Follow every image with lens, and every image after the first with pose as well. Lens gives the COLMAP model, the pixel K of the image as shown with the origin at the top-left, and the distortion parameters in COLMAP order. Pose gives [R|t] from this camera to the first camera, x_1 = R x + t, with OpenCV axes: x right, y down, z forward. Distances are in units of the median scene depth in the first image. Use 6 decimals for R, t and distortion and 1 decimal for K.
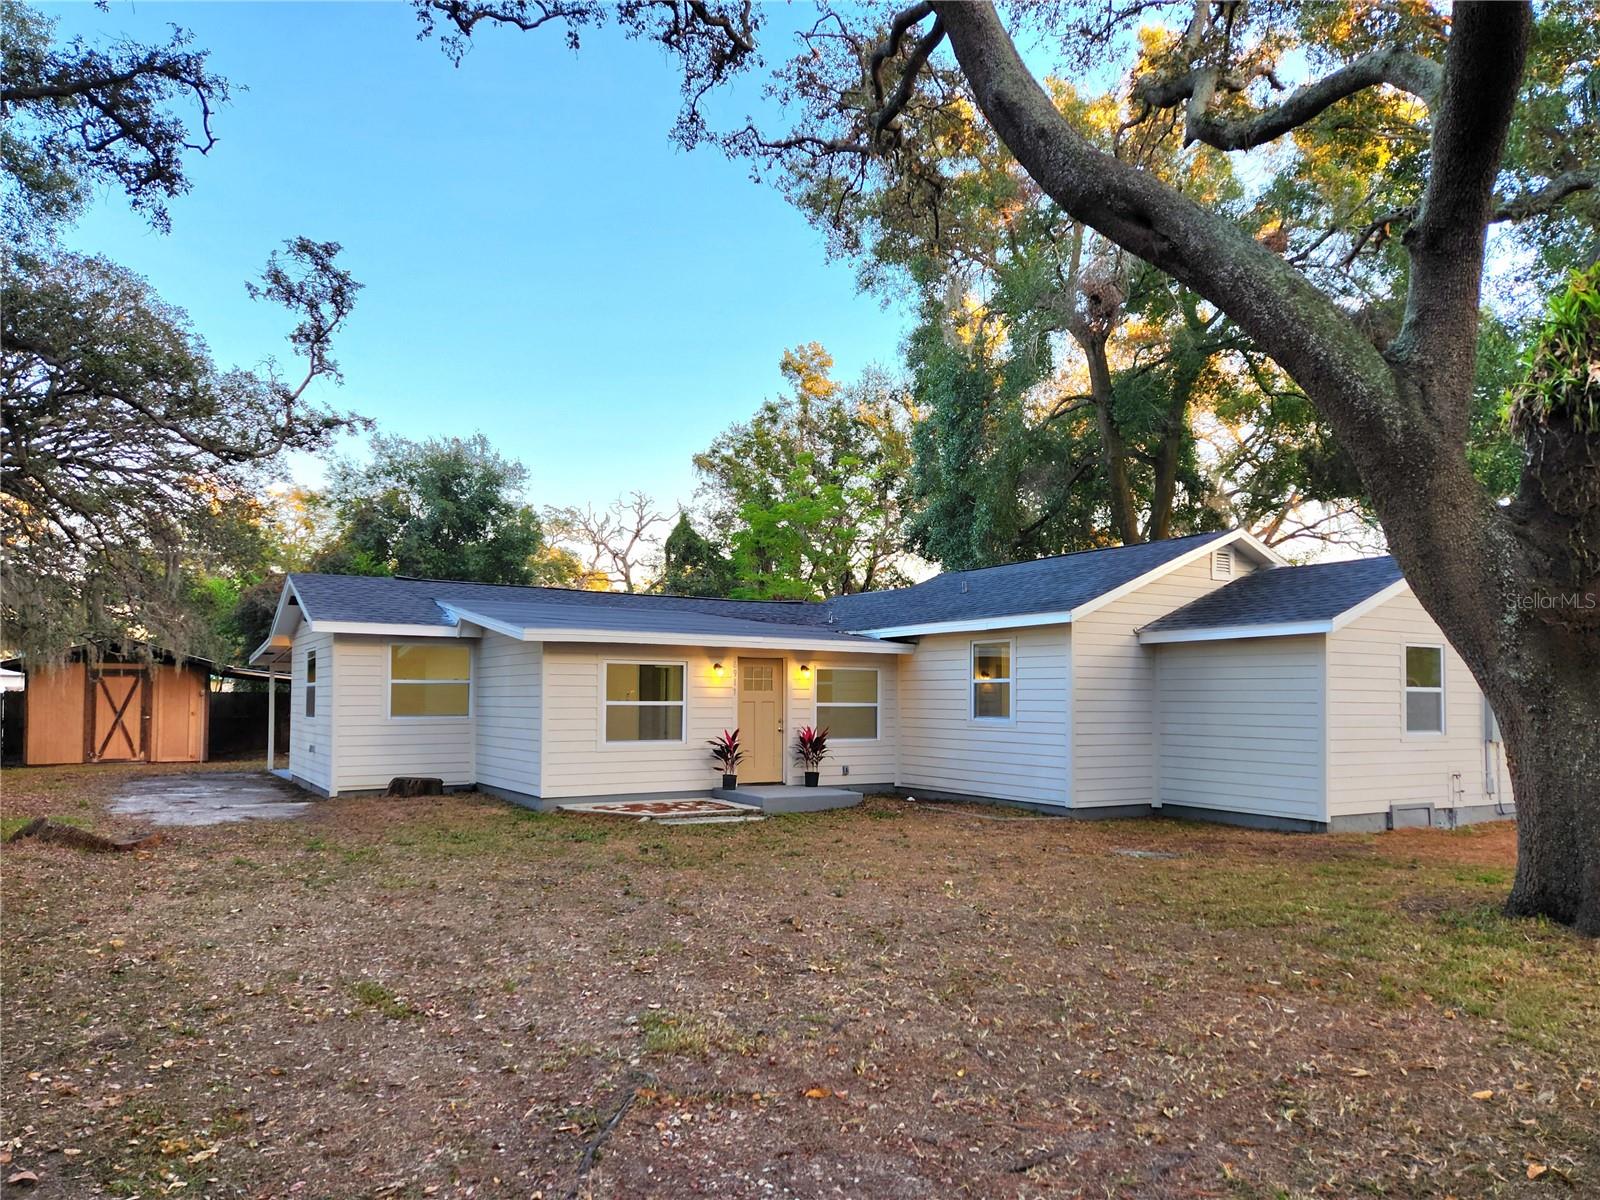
lens RADIAL K [[1098.1, 0, 798.9], [0, 1098.1, 569.5], [0, 0, 1]] dist [0.041085, -0.002592]
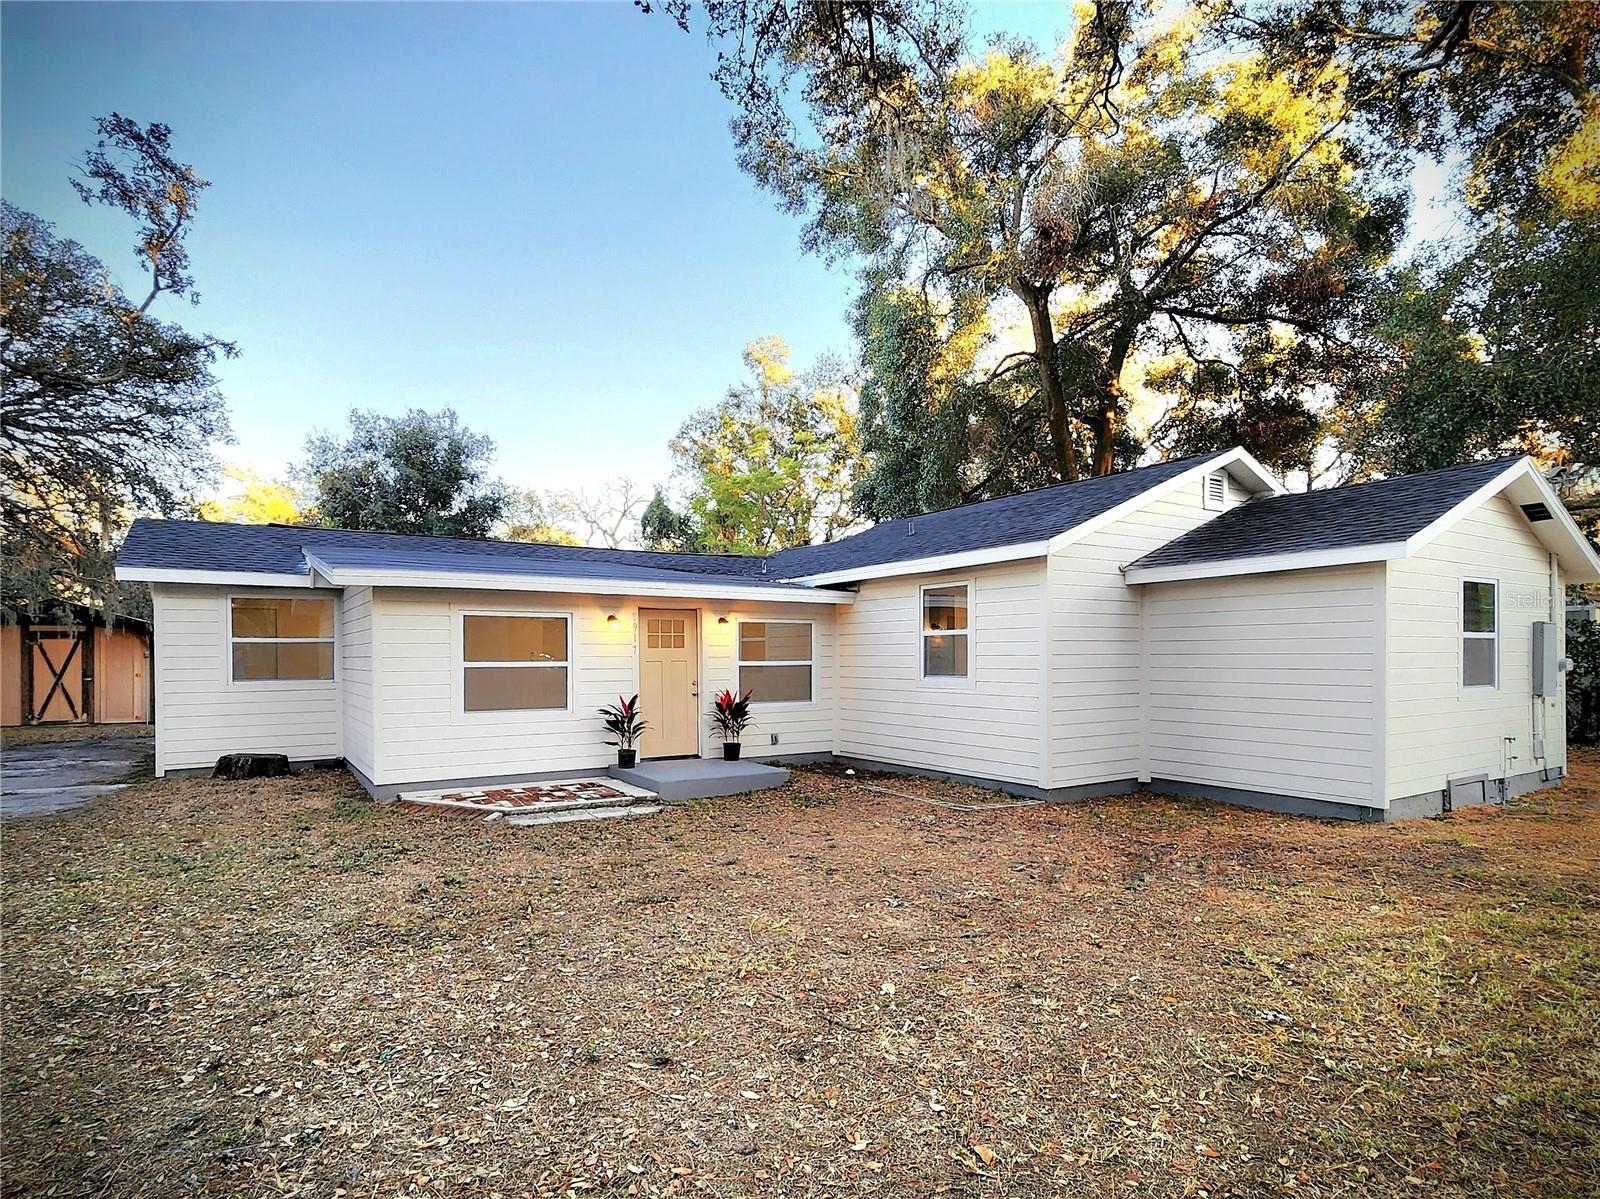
lens RADIAL K [[862.5, 0, 770.2], [0, 862.5, 586.6], [0, 0, 1]] dist [-0.007163, -0.001393]
pose [[0.999872, -0.011374, -0.011252, 0.049826], [0.011793, 0.999211, 0.037927, 0.039456], [0.010812, -0.038054, 0.999217, 0.342302]]
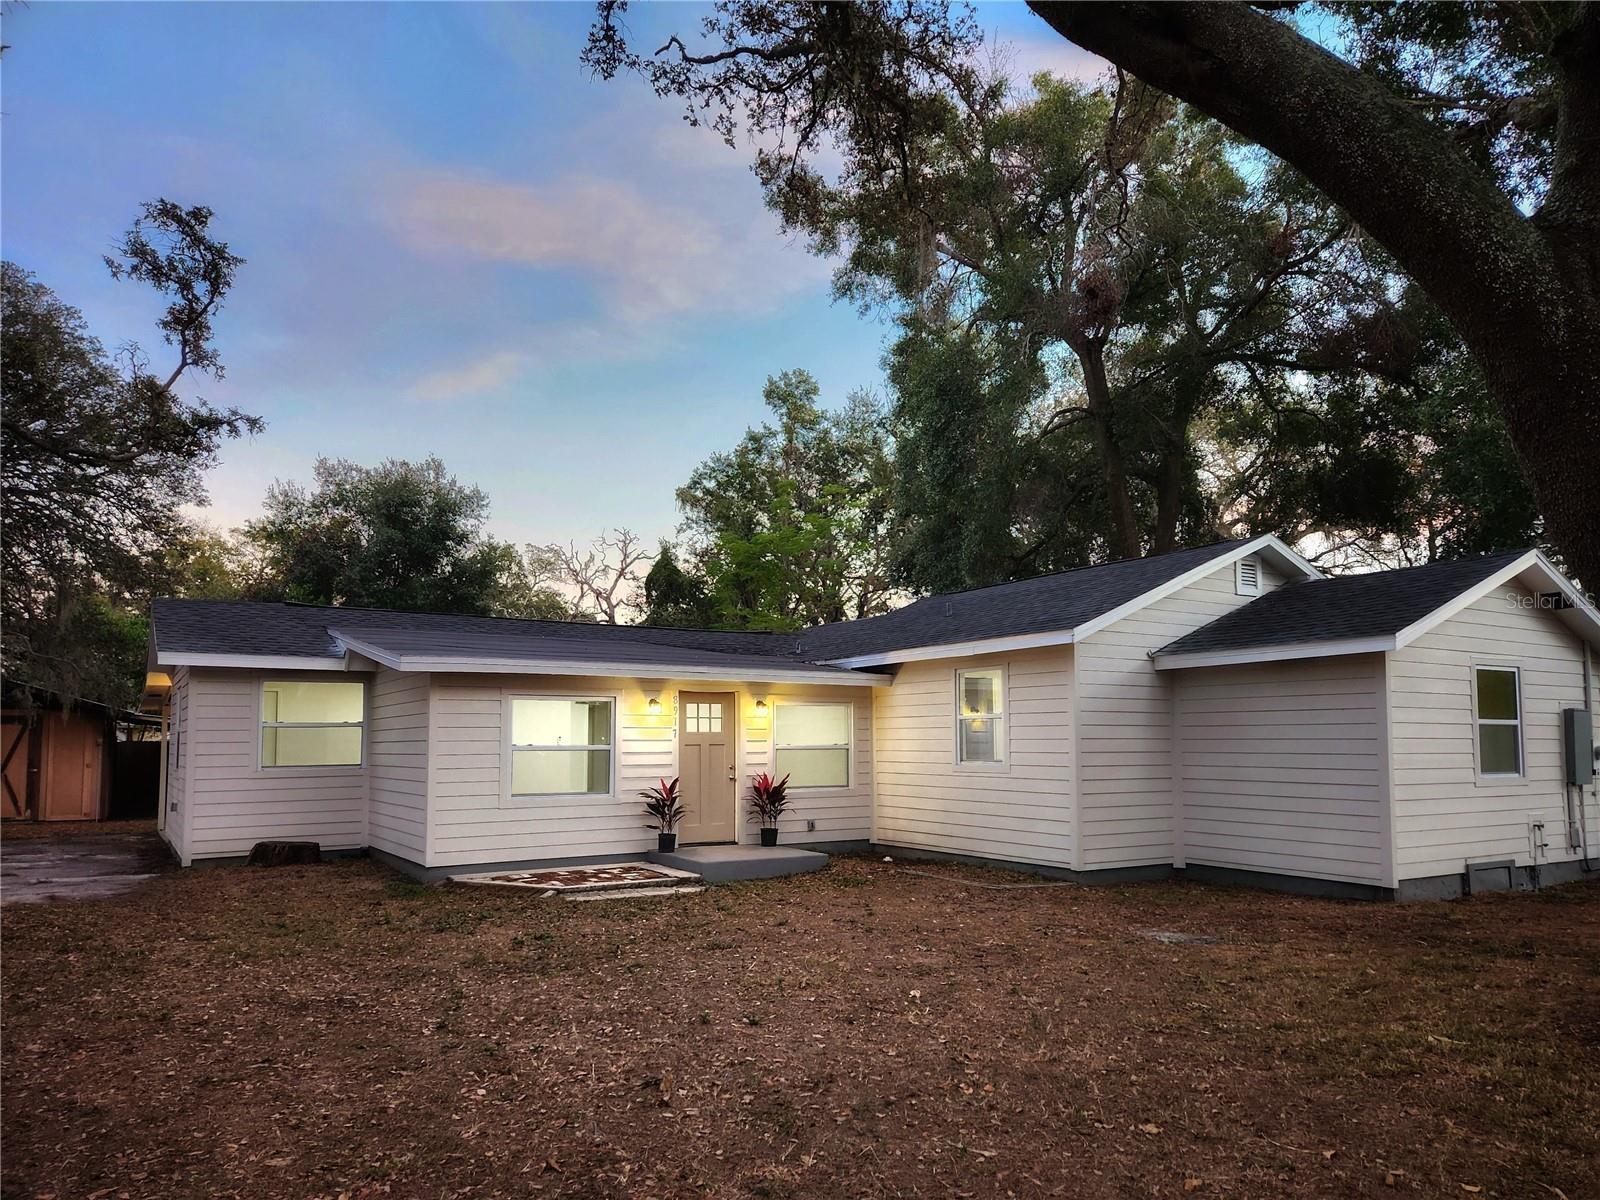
lens RADIAL K [[1082.0, 0, 816.6], [0, 1082.0, 559.5], [0, 0, 1]] dist [0.042153, -0.003373]
pose [[0.999858, -0.006761, 0.015405, 0.036806], [0.007532, 0.998691, -0.050591, 0.021465], [-0.015043, 0.050699, 0.998601, 0.162235]]
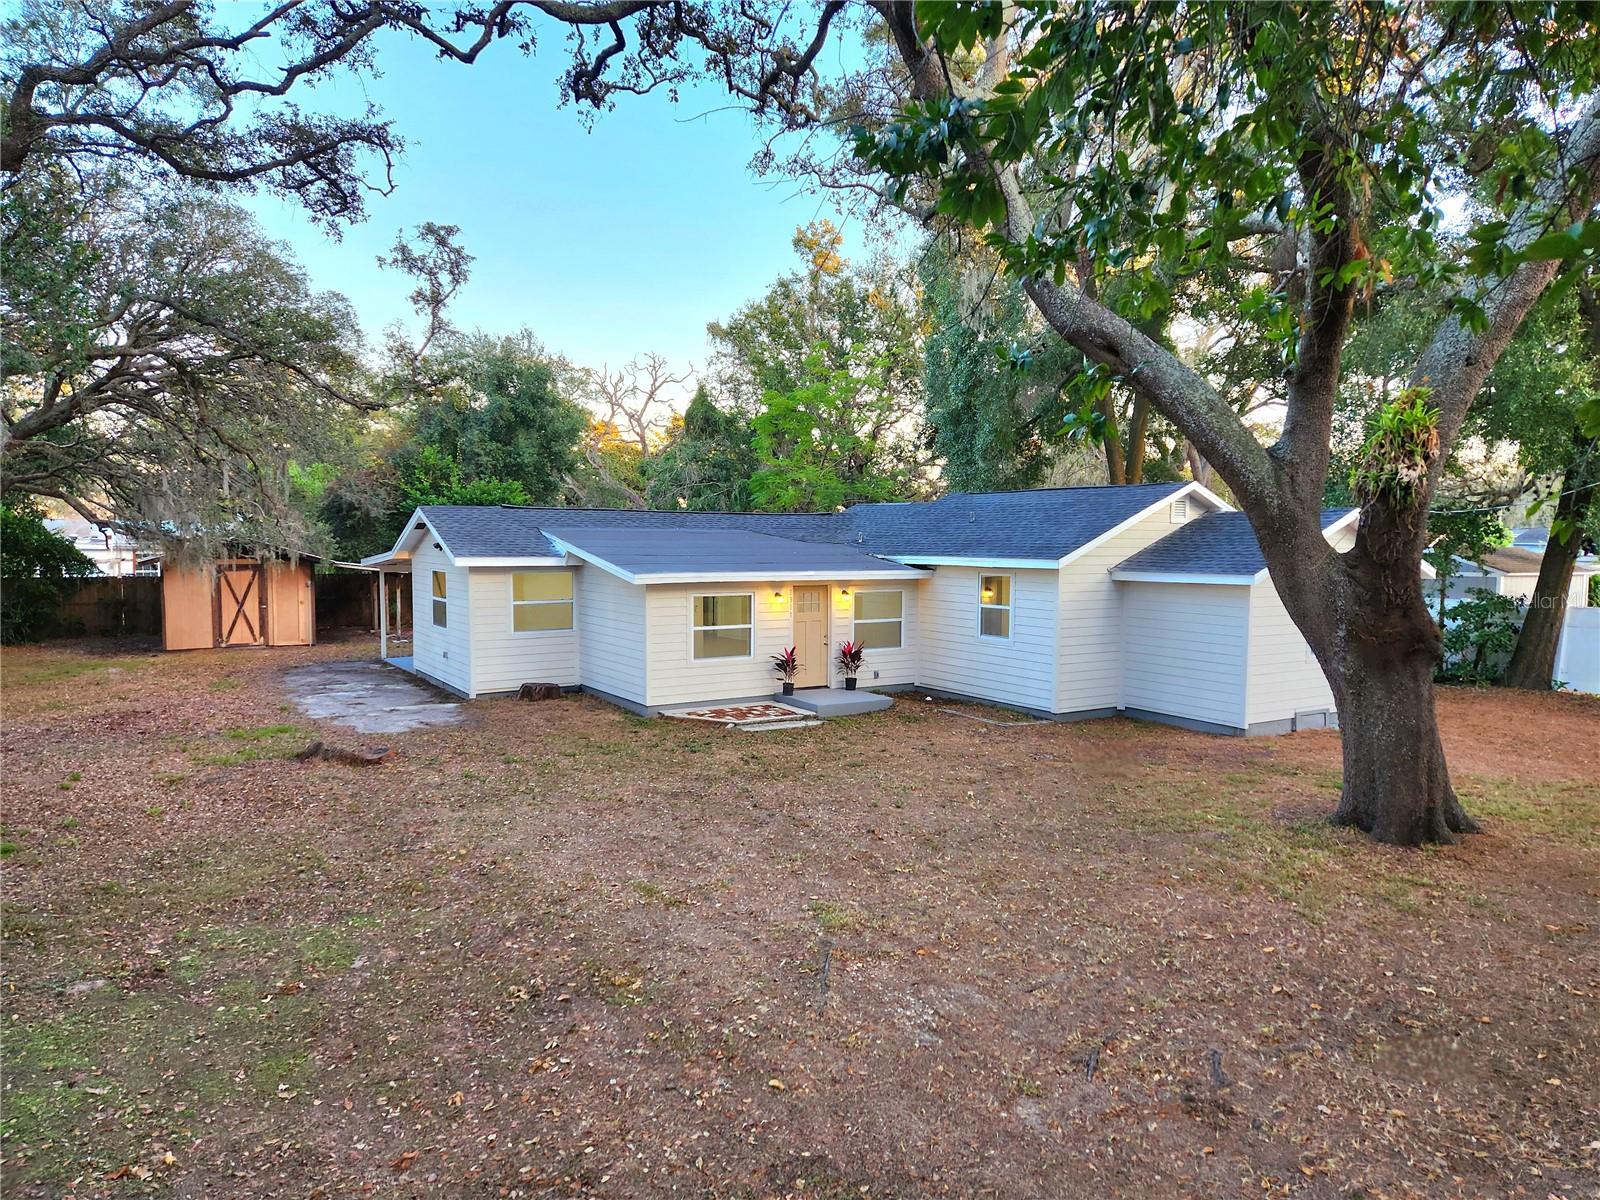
lens RADIAL K [[1107.8, 0, 840.9], [0, 1107.8, 434.0], [0, 0, 1]] dist [-0.004528, 0.104877]
pose [[0.998711, 0.017033, 0.047811, -0.064236], [-0.018653, 0.999260, 0.033637, -0.133880], [-0.047202, -0.034486, 0.998290, -0.243912]]
